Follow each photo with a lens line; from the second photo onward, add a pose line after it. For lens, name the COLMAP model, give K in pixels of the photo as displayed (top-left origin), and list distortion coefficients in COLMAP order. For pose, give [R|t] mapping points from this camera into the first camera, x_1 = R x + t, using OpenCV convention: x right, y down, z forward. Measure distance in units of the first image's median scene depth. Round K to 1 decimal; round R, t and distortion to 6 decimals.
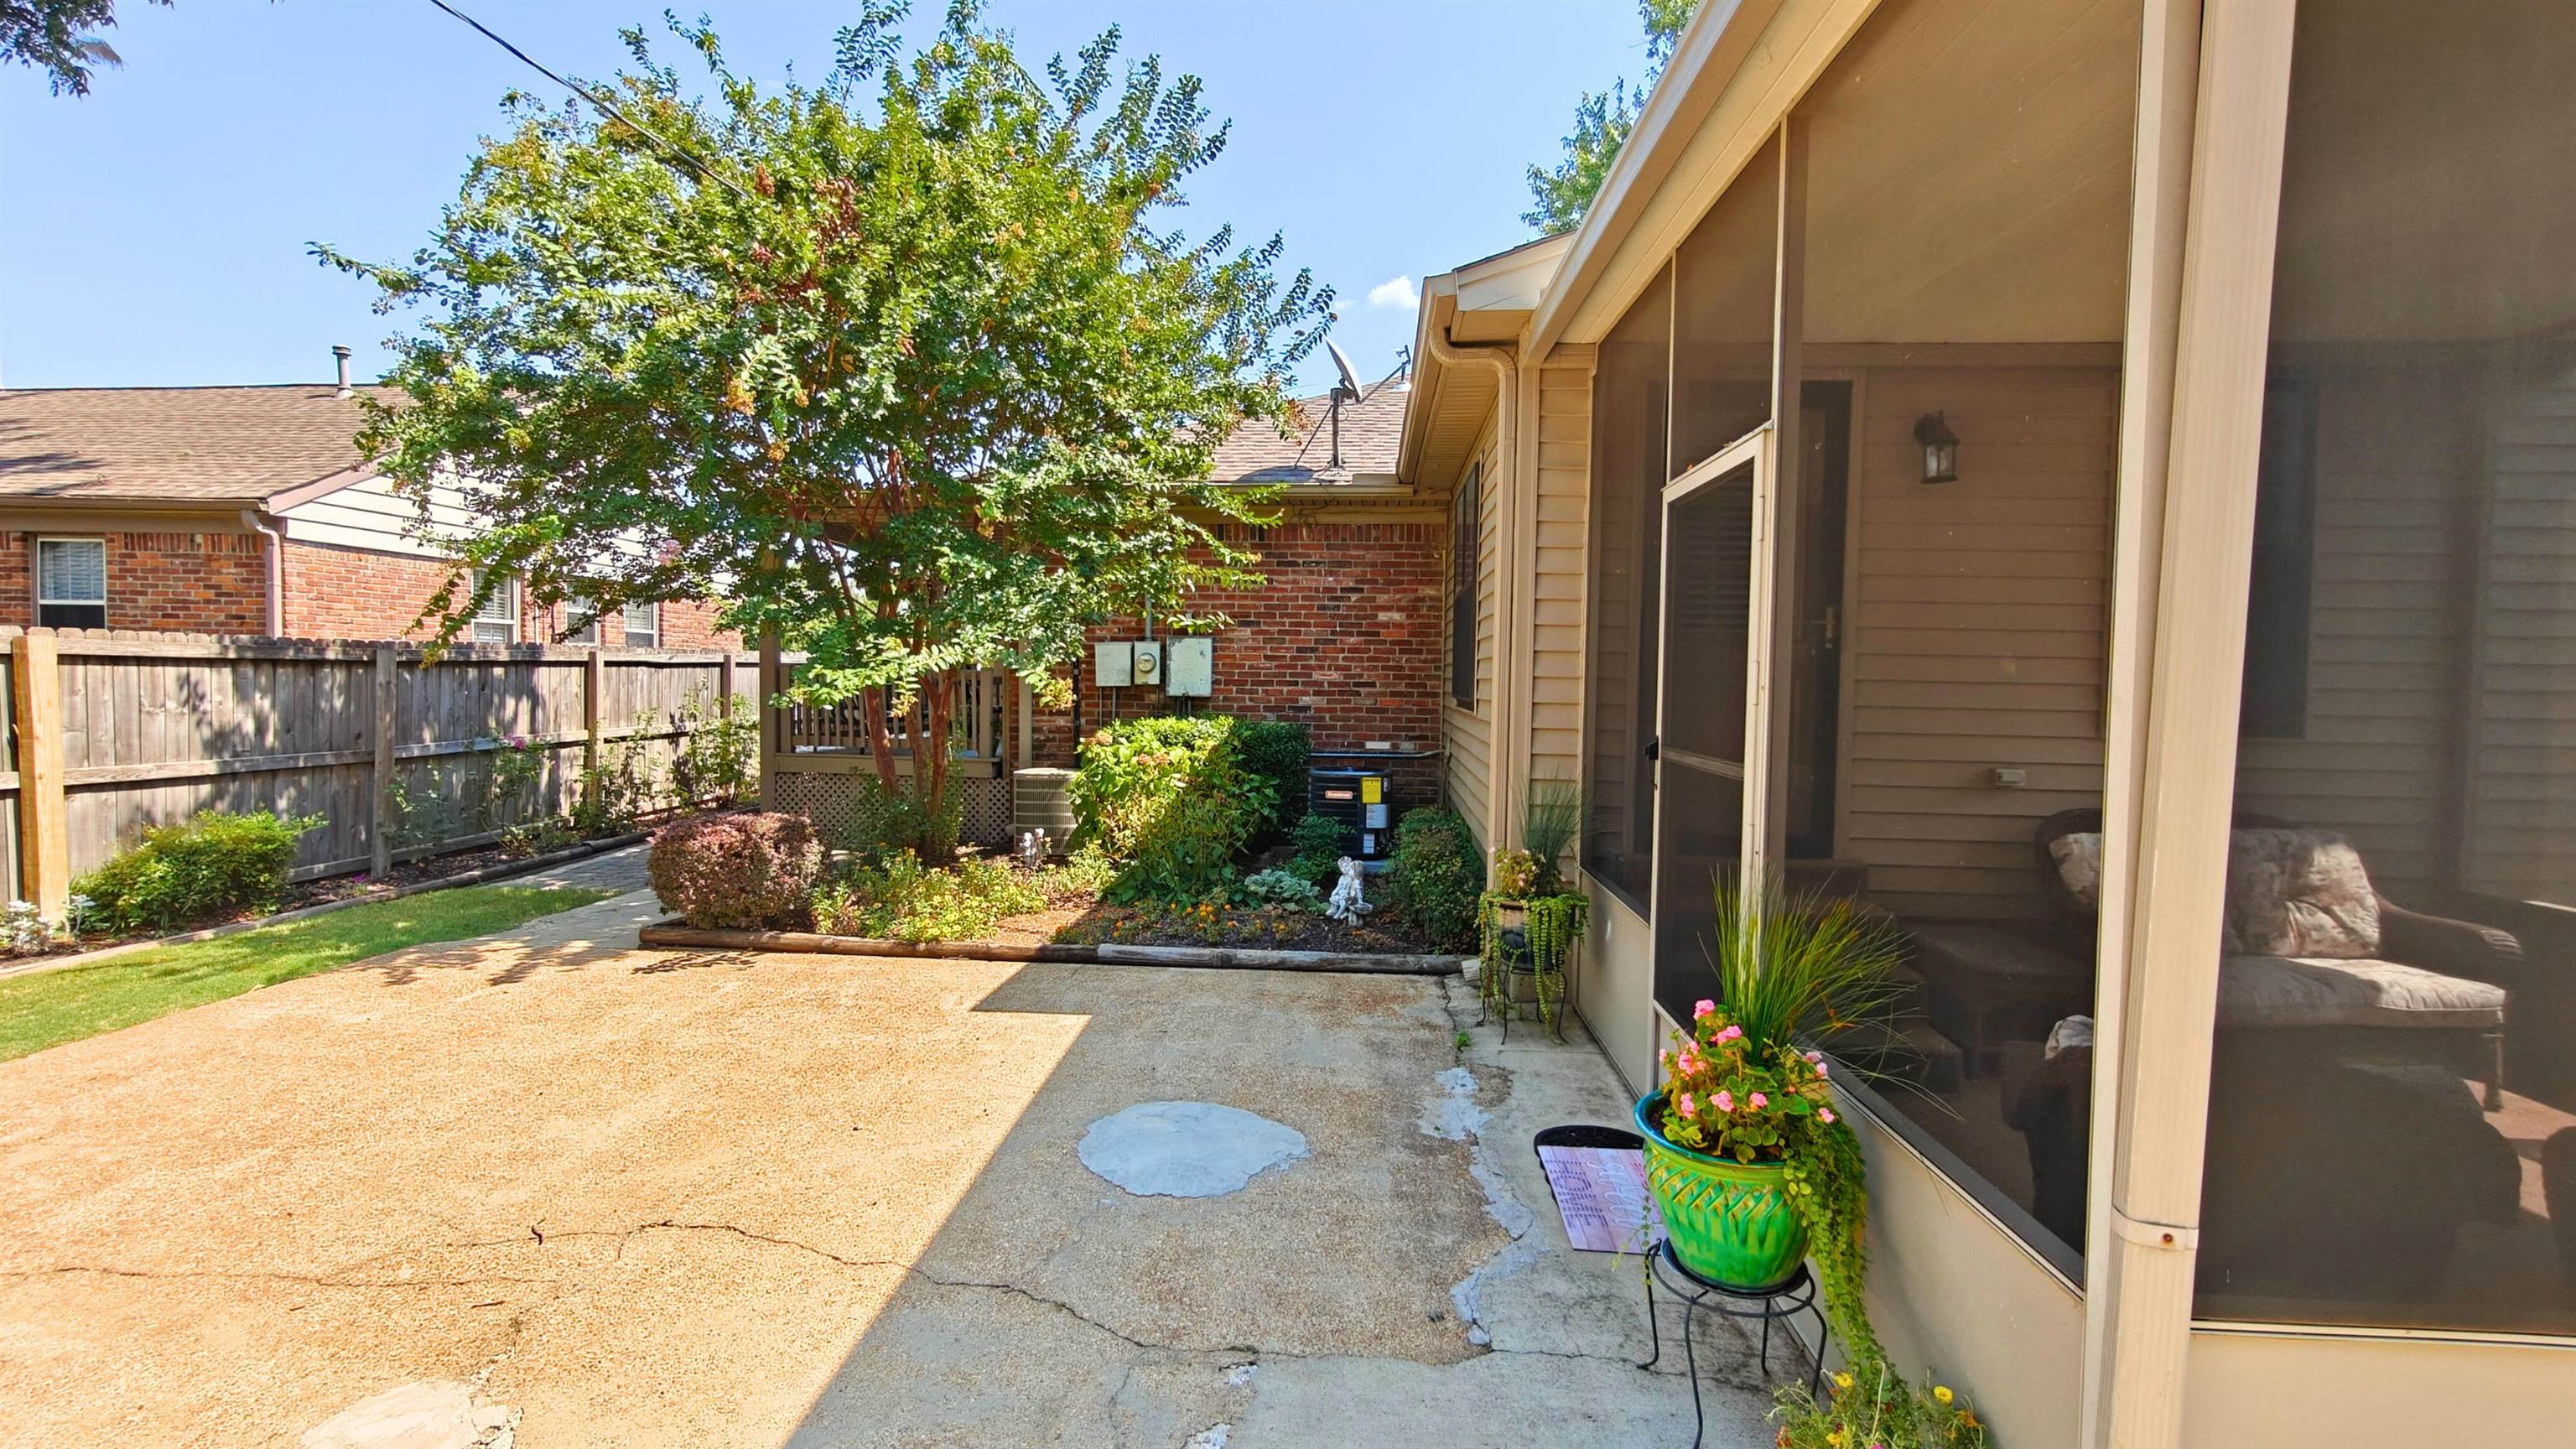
lens RADIAL K [[1164.5, 0, 1294.6], [0, 1164.5, 718.0], [0, 0, 1]] dist [0.003801, 0.000227]
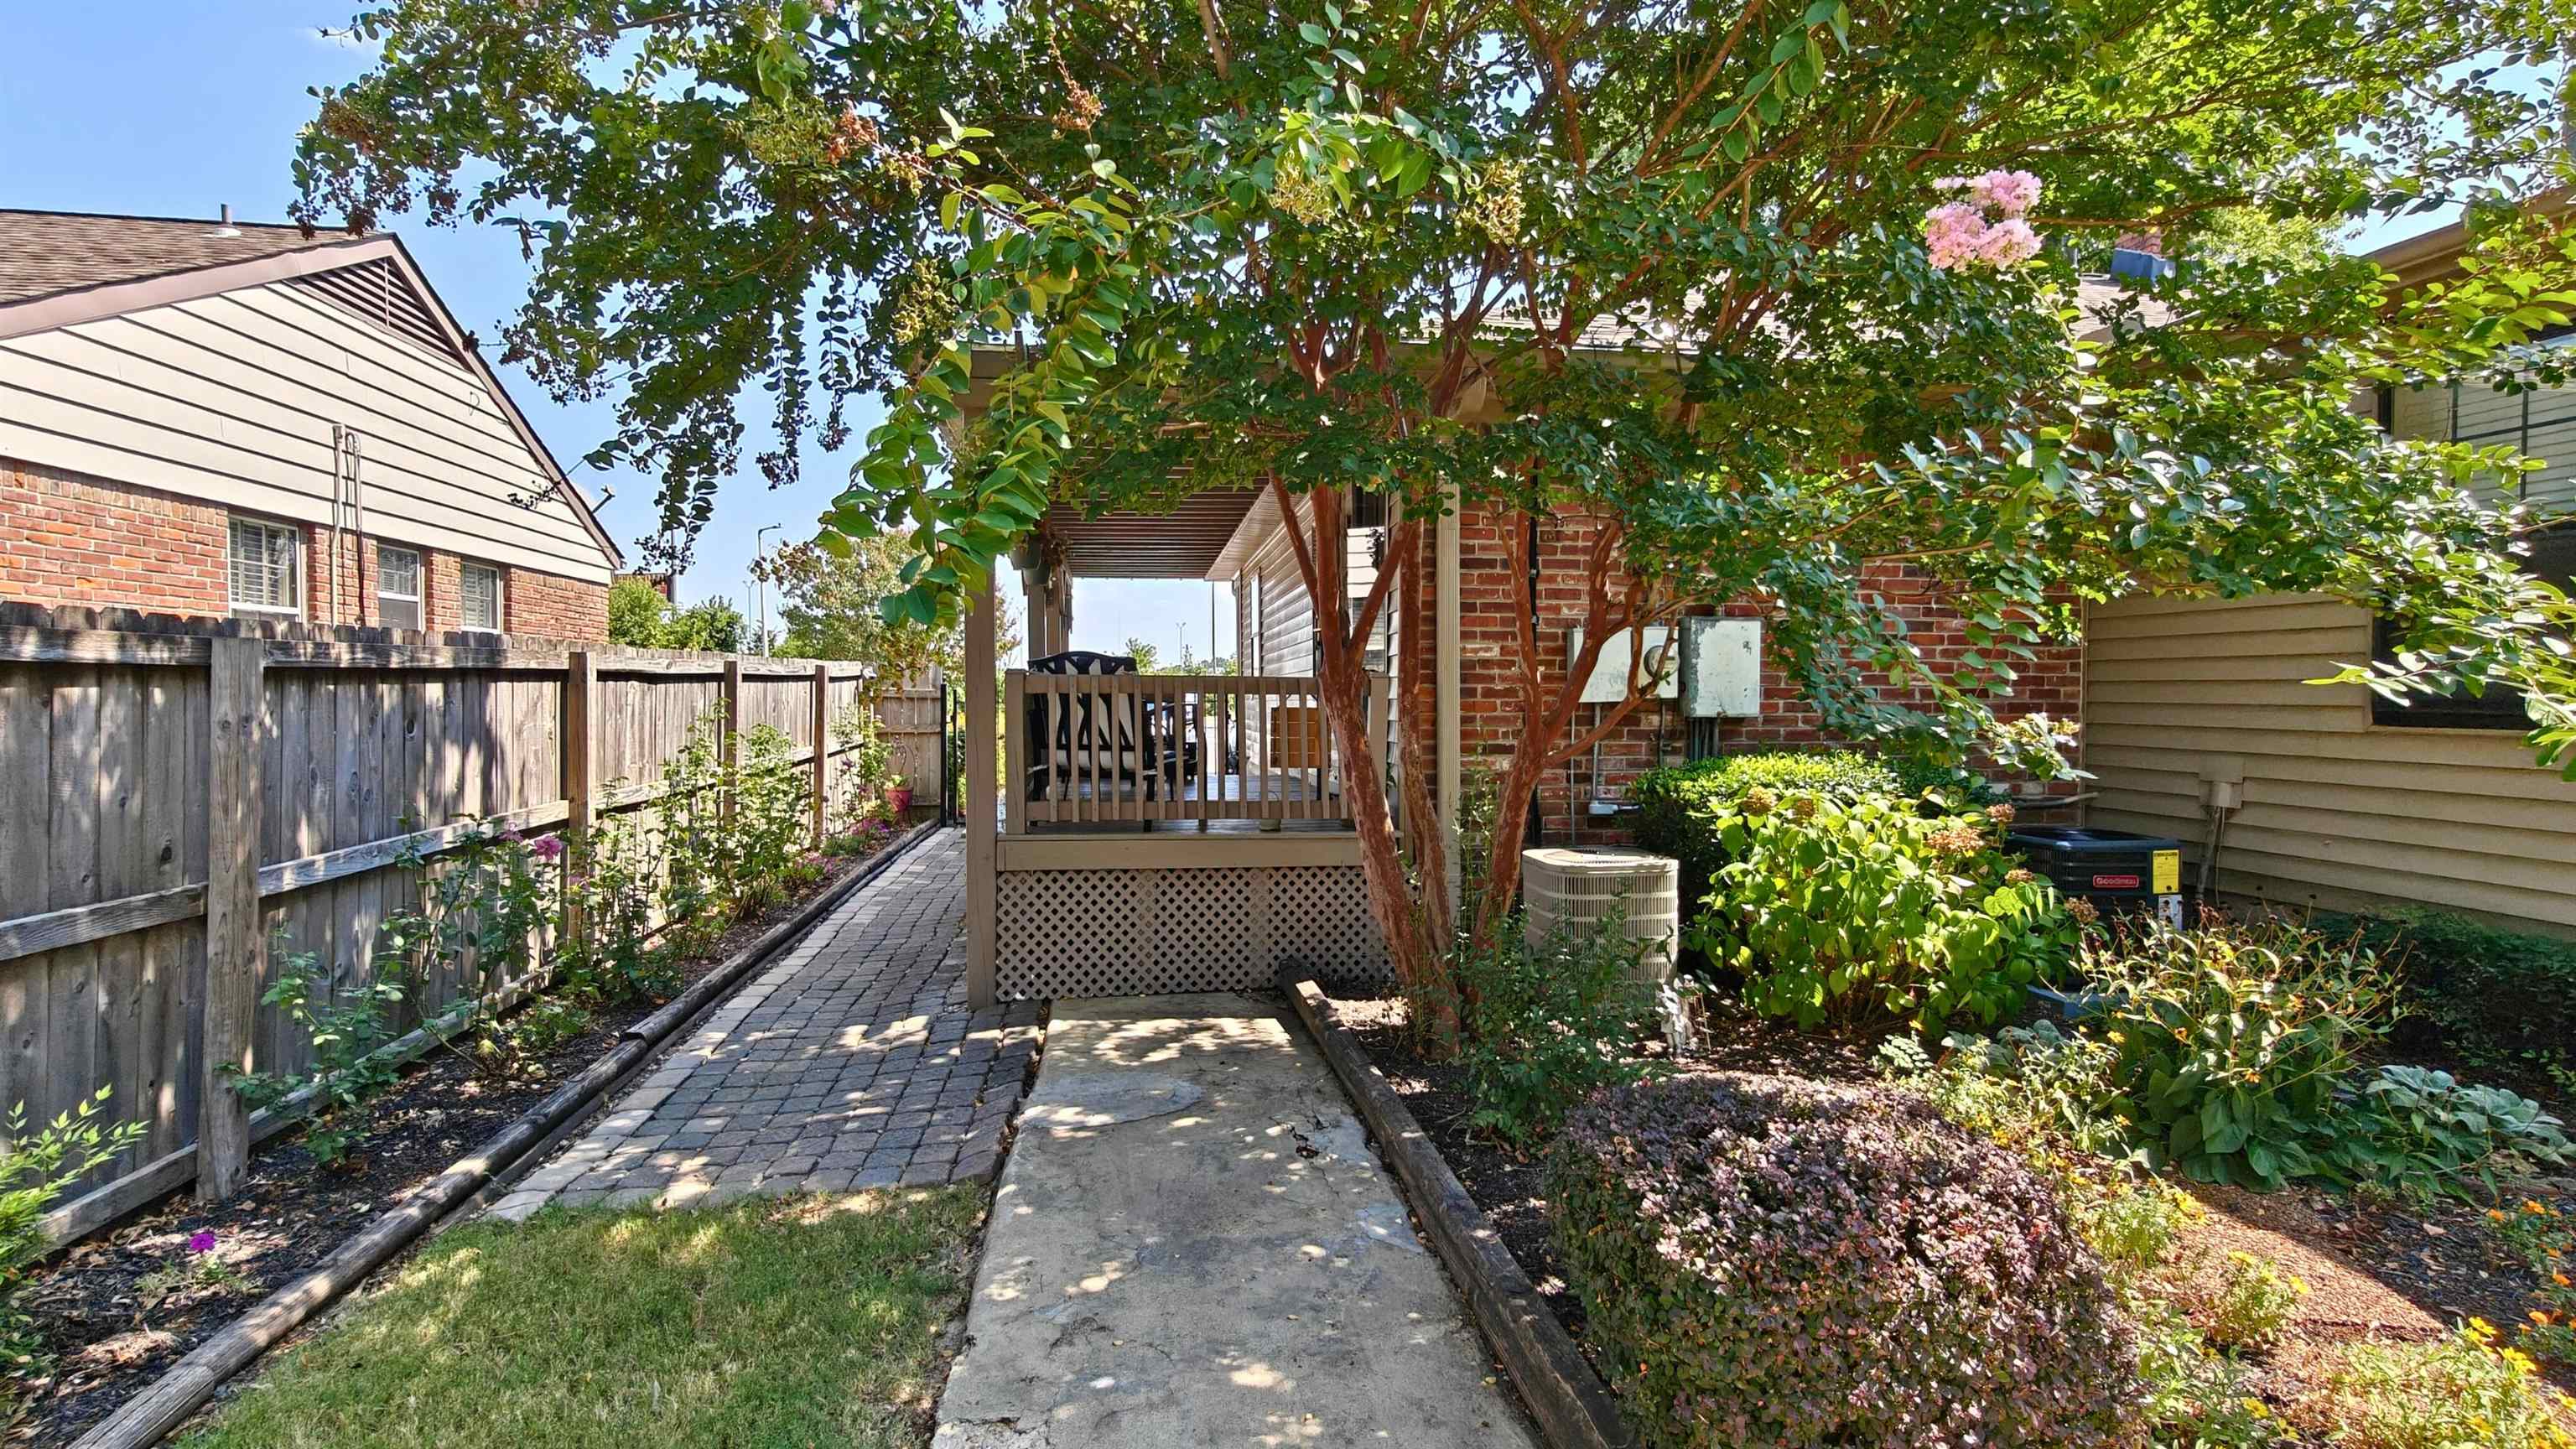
lens RADIAL K [[1164.5, 0, 1276.1], [0, 1164.5, 732.7], [0, 0, 1]] dist [0.003801, 0.000227]
pose [[0.979152, -0.020776, 0.202063, -0.492494], [0.020582, 0.999783, 0.003061, -0.019231], [-0.202083, 0.001162, 0.979368, 0.514365]]
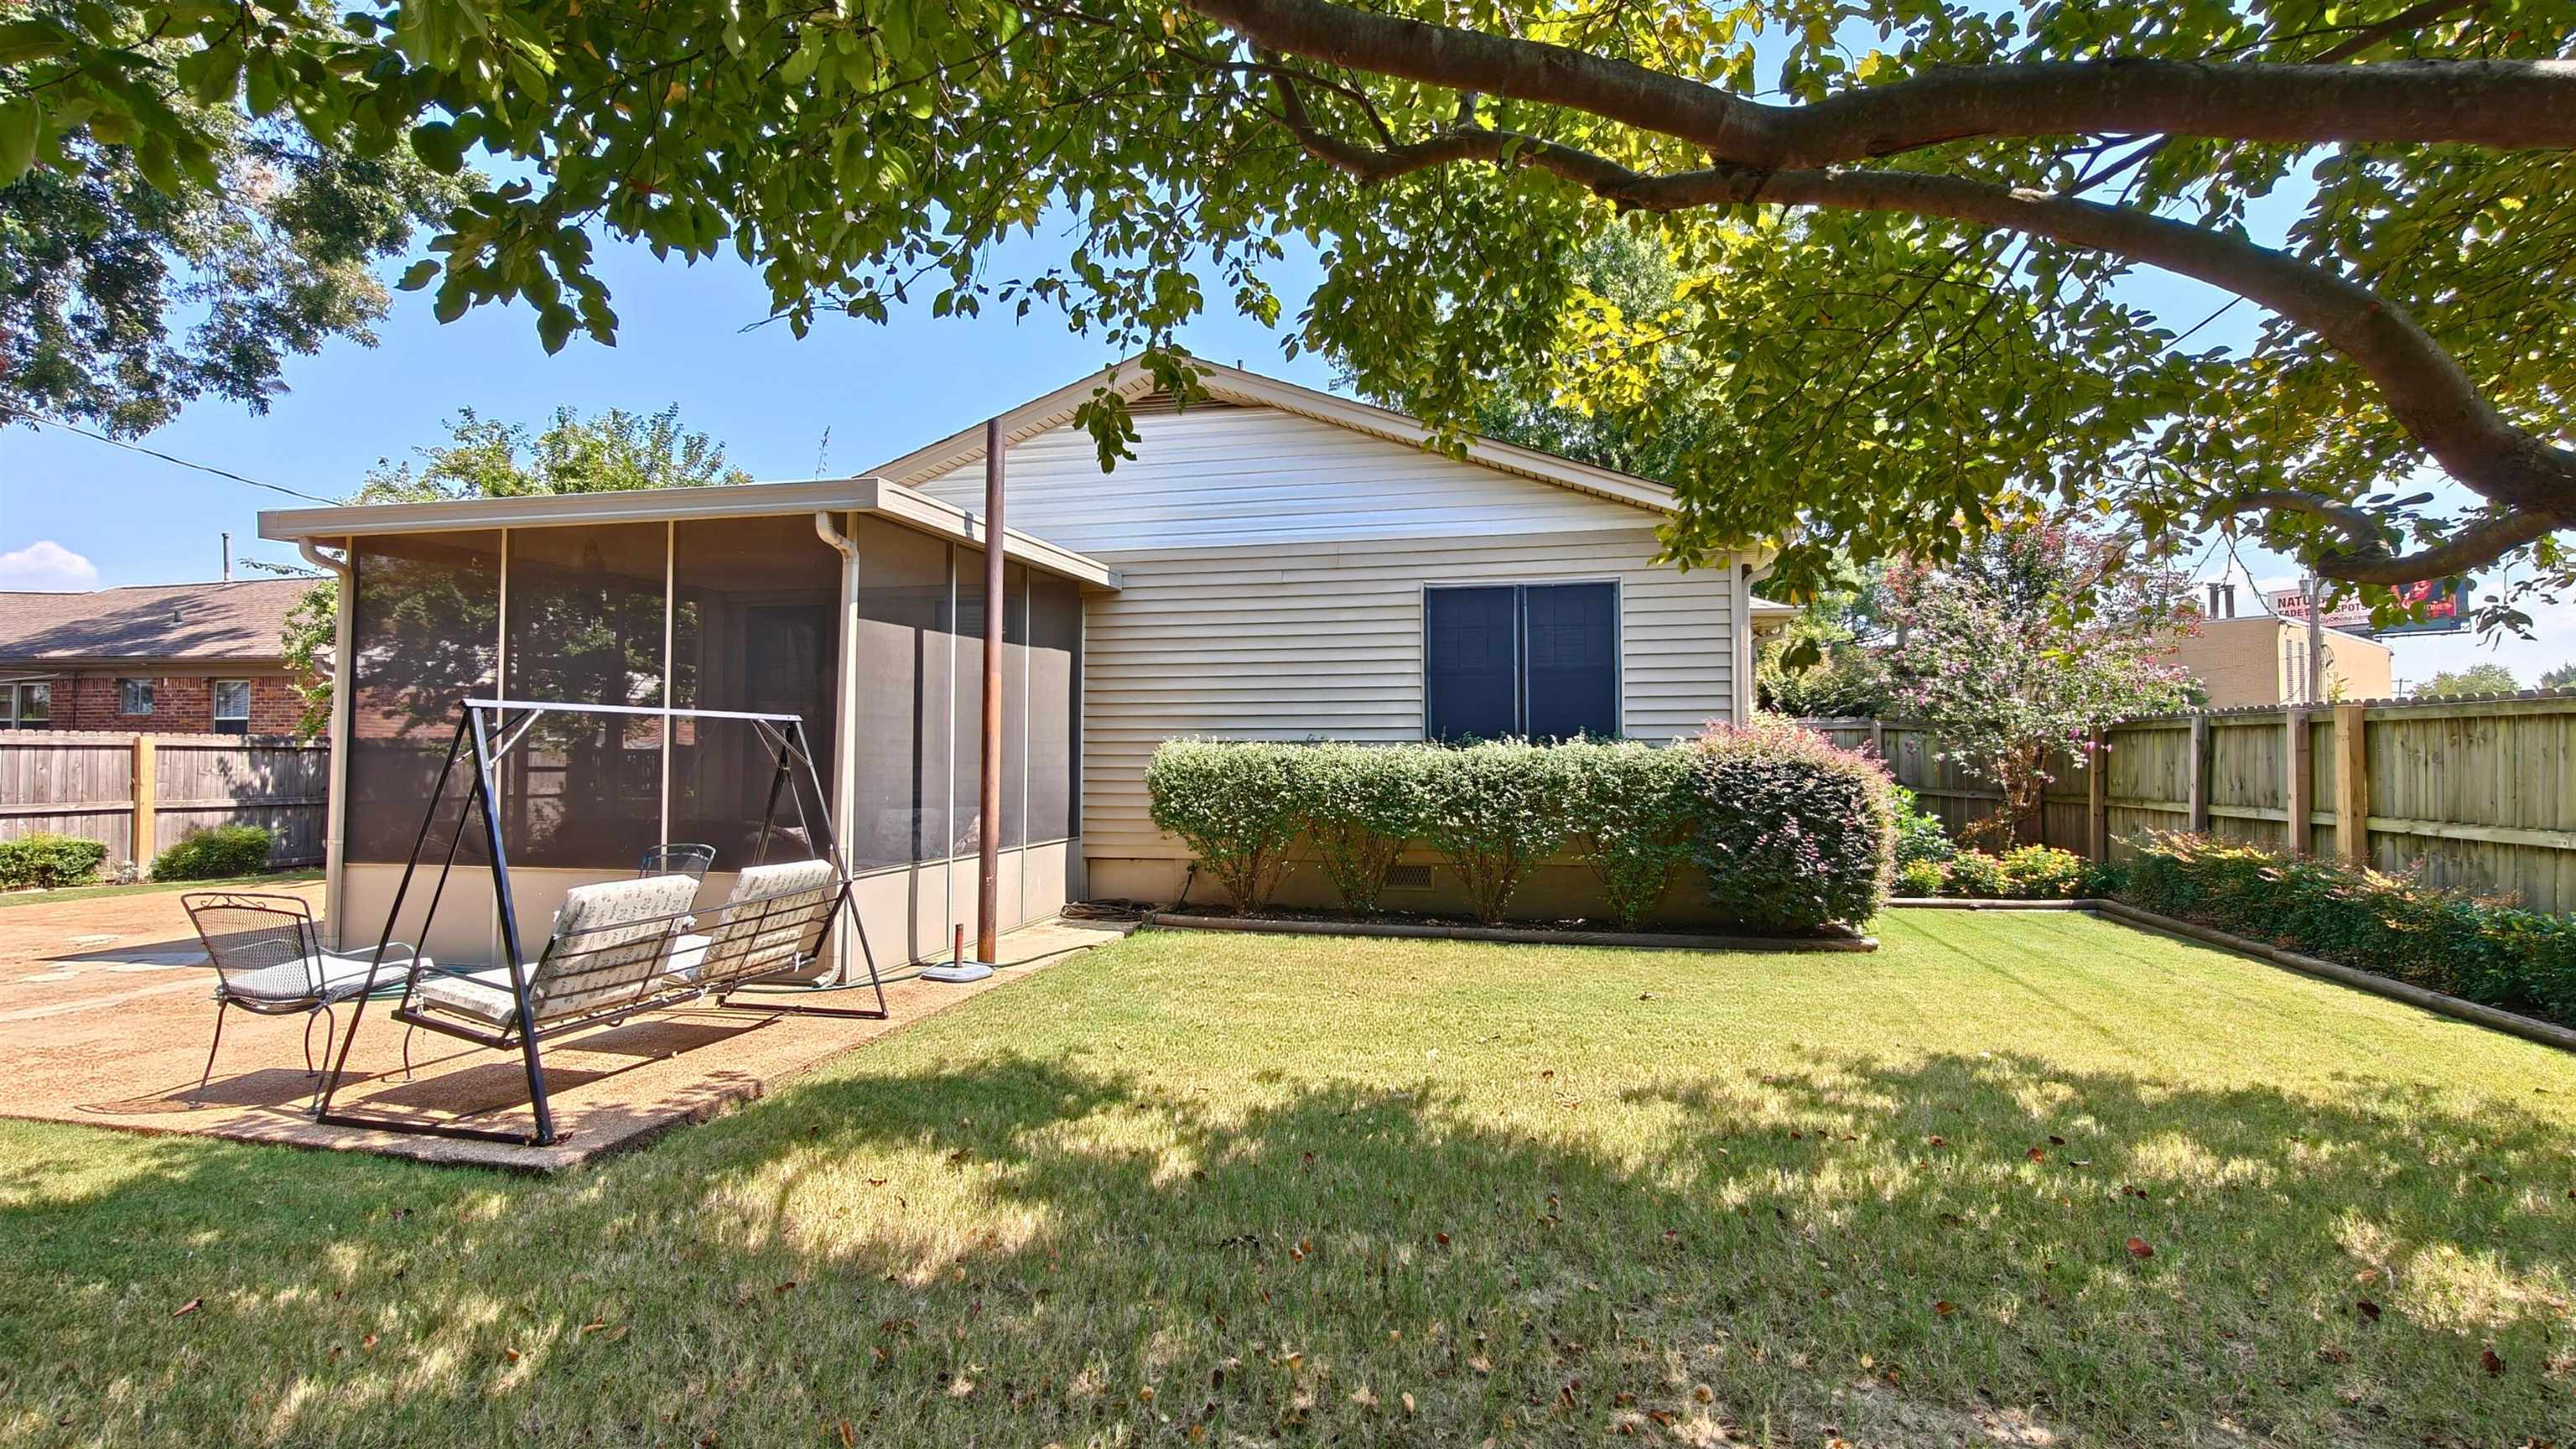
lens RADIAL K [[1164.5, 0, 1289.4], [0, 1164.5, 727.8], [0, 0, 1]] dist [0.003801, 0.000227]
pose [[0.988739, -0.014070, -0.148984, 0.947398], [0.003657, 0.997545, -0.069937, 0.050924], [0.149602, 0.068605, 0.986363, -0.573347]]
